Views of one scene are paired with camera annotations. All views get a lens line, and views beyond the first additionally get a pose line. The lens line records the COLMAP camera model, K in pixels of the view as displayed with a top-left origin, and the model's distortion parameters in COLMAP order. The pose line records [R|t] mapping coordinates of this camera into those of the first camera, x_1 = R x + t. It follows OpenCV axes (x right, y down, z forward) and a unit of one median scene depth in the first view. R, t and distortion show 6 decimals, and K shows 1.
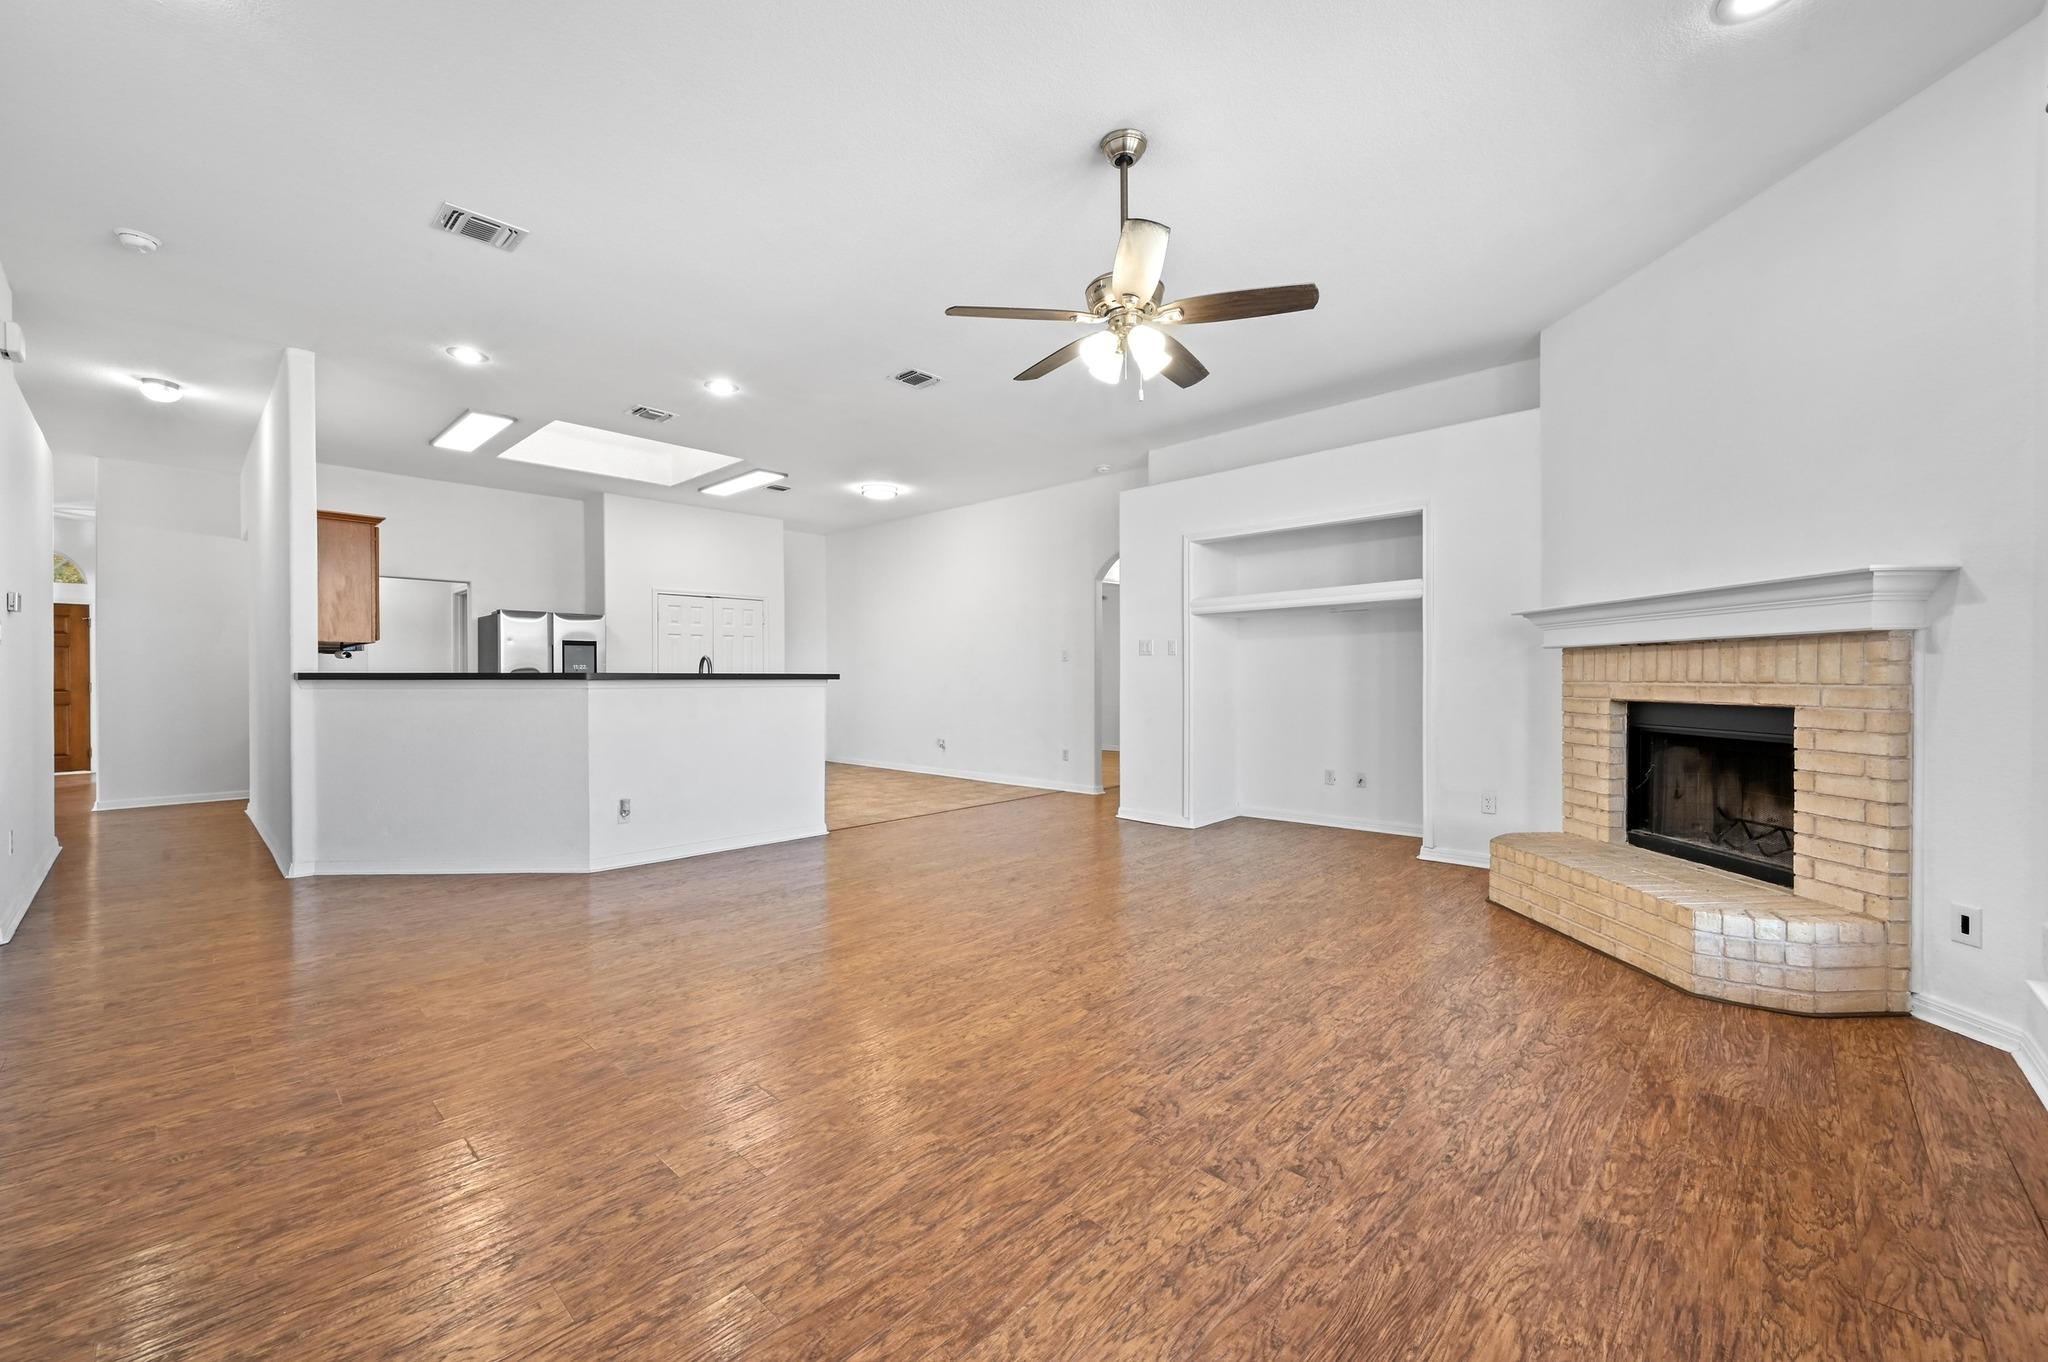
lens RADIAL K [[811.8, 0, 1006.4], [0, 811.8, 674.7], [0, 0, 1]] dist [0.000710, 0.000799]
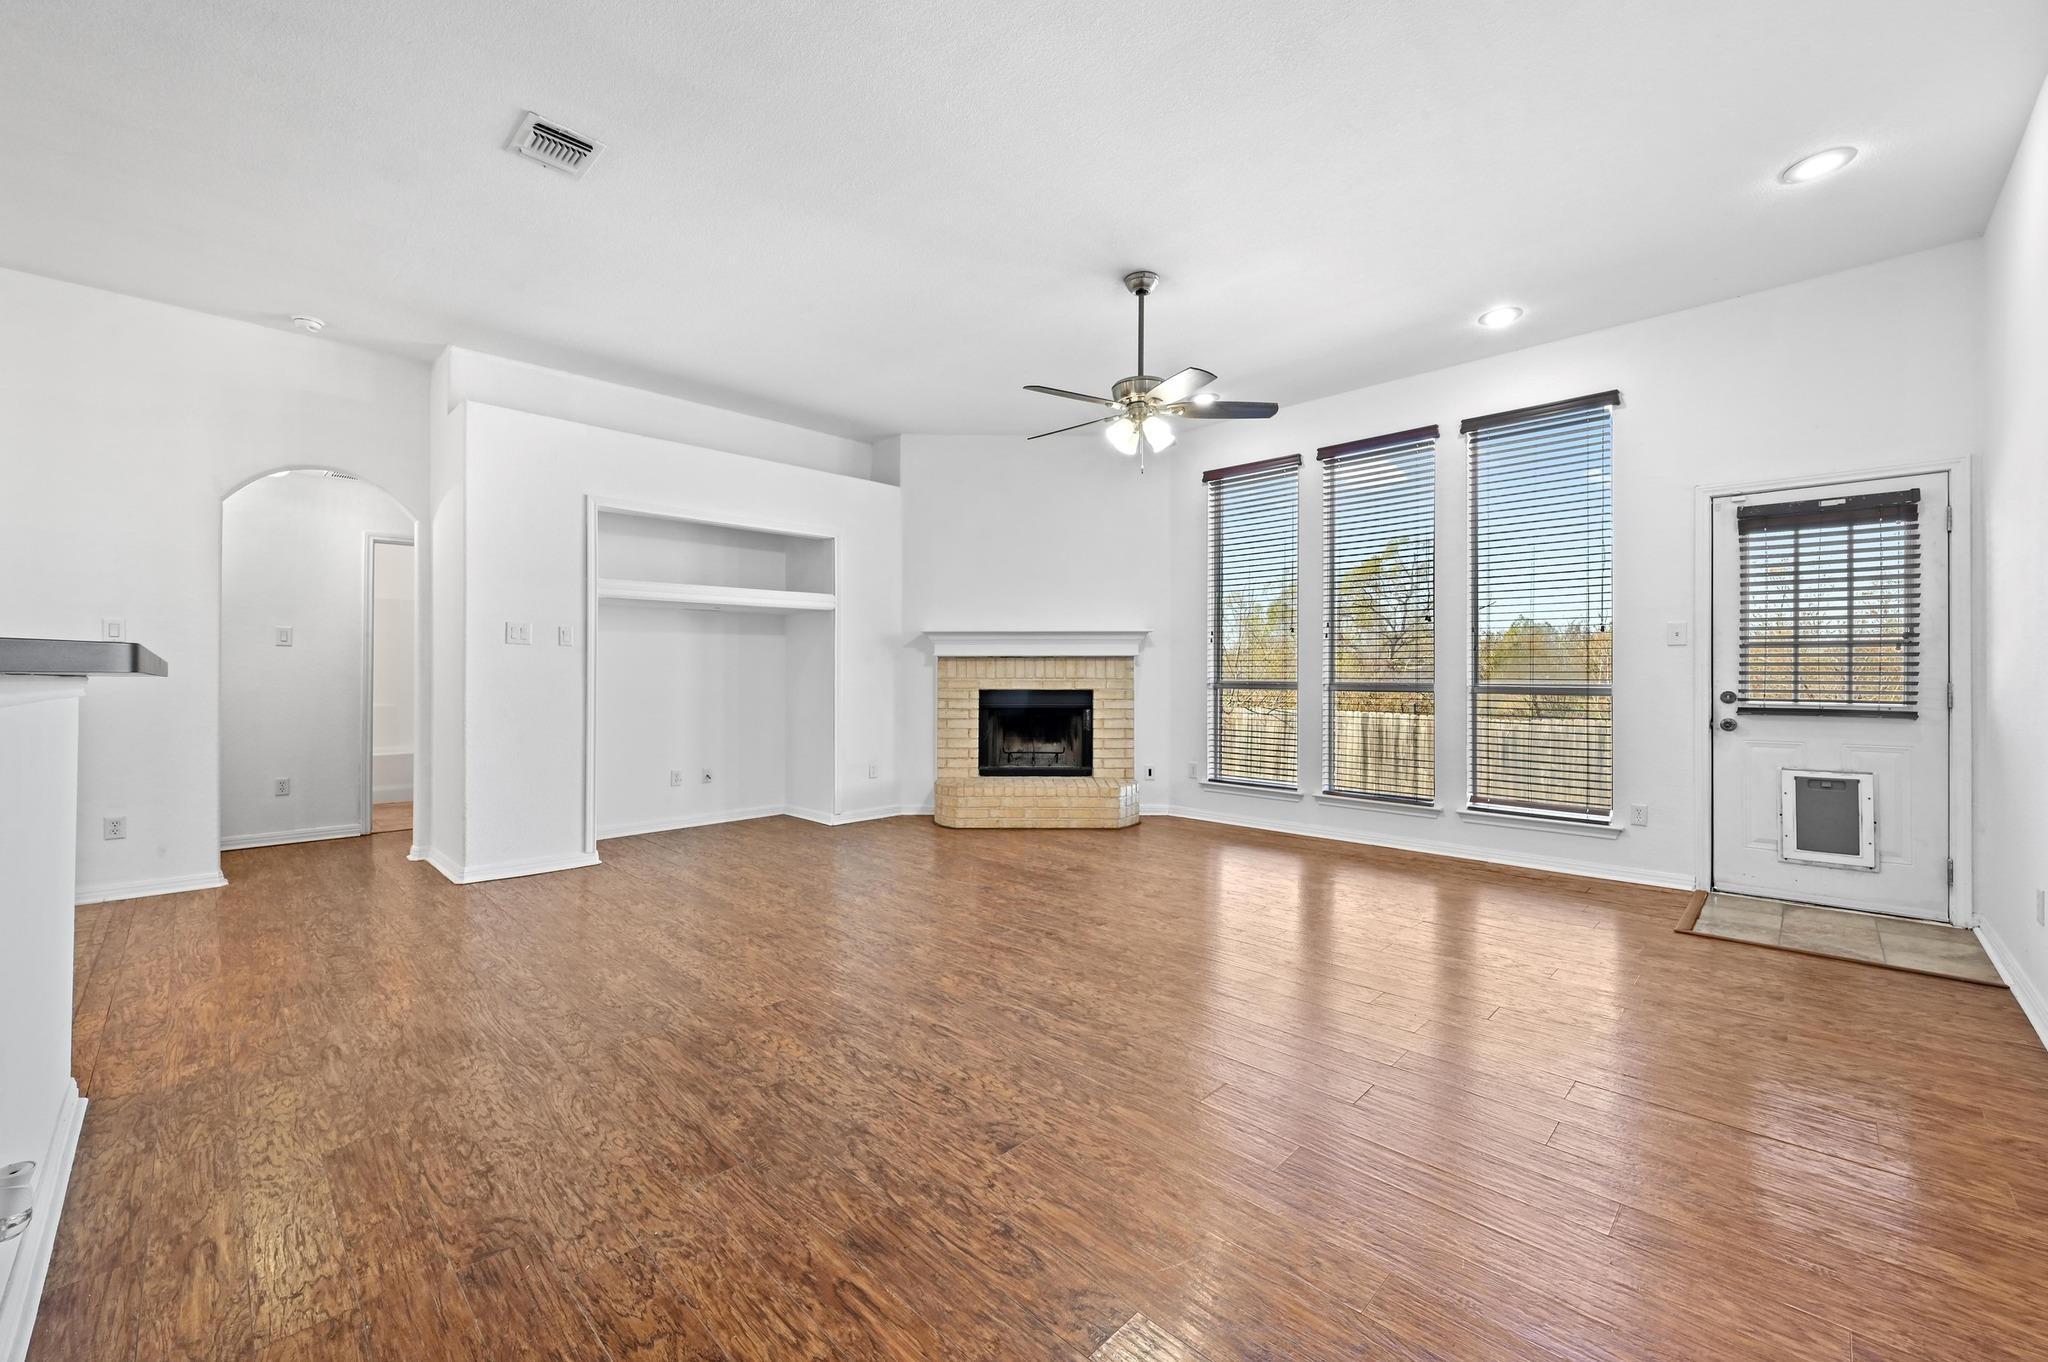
lens RADIAL K [[811.8, 0, 1030.4], [0, 811.8, 677.1], [0, 0, 1]] dist [0.000710, 0.000799]
pose [[0.012329, 0.002926, 0.999920, -0.998757], [-0.002188, 0.999993, -0.002900, 0.011420], [-0.999922, -0.002152, 0.012335, 0.976655]]
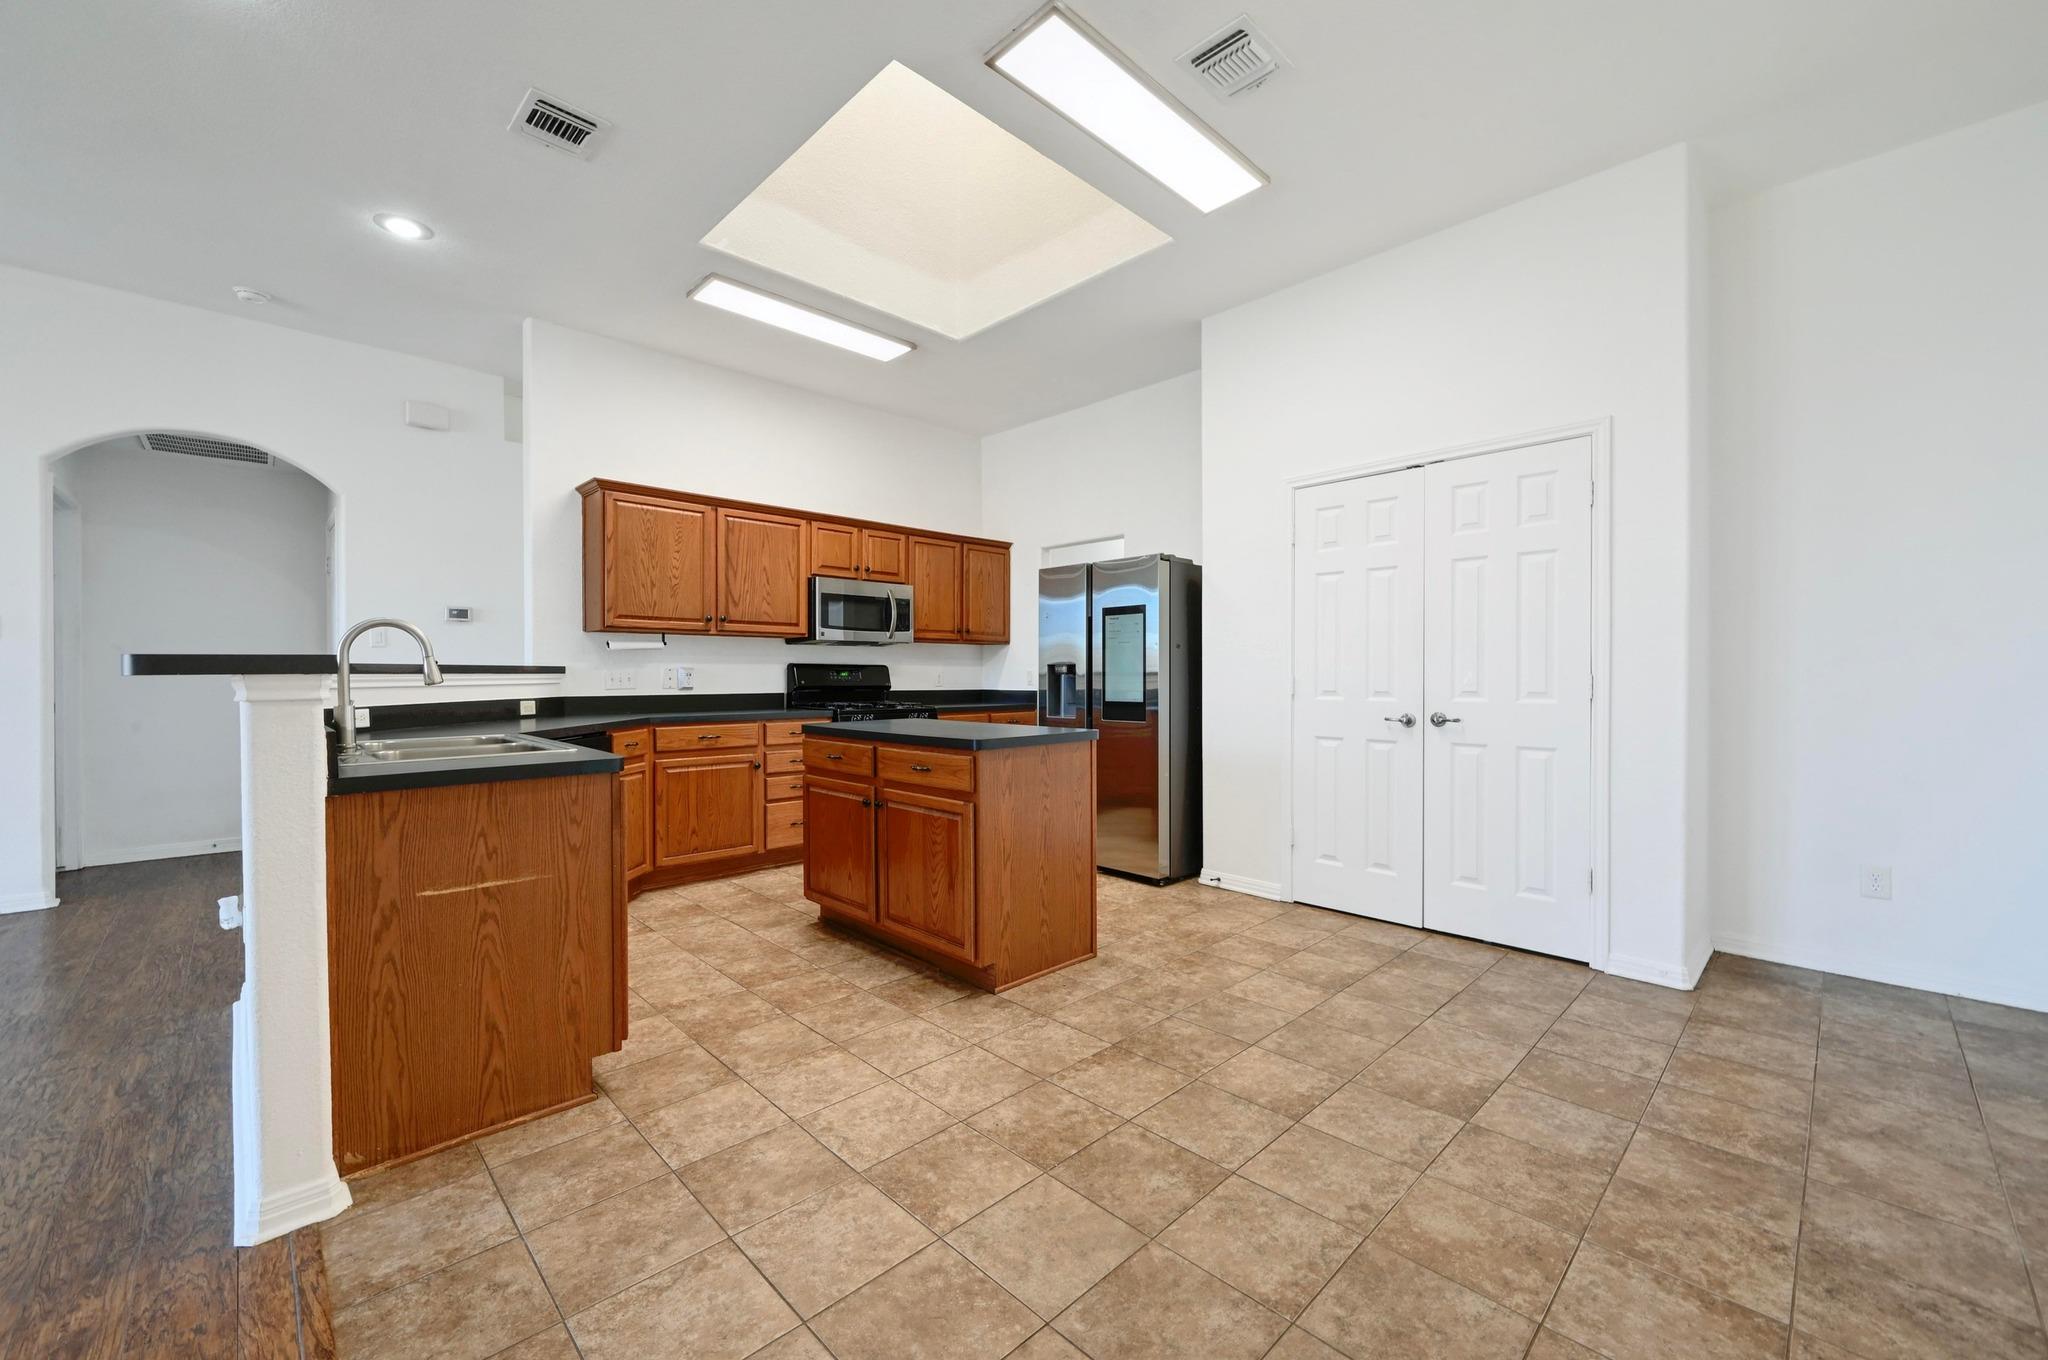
lens RADIAL K [[811.8, 0, 1025.2], [0, 811.8, 680.0], [0, 0, 1]] dist [0.000710, 0.000799]
pose [[-0.038821, 0.008034, -0.999214, 0.070670], [-0.000817, 0.999967, 0.008072, 0.010849], [0.999246, 0.001130, -0.038813, 2.185129]]
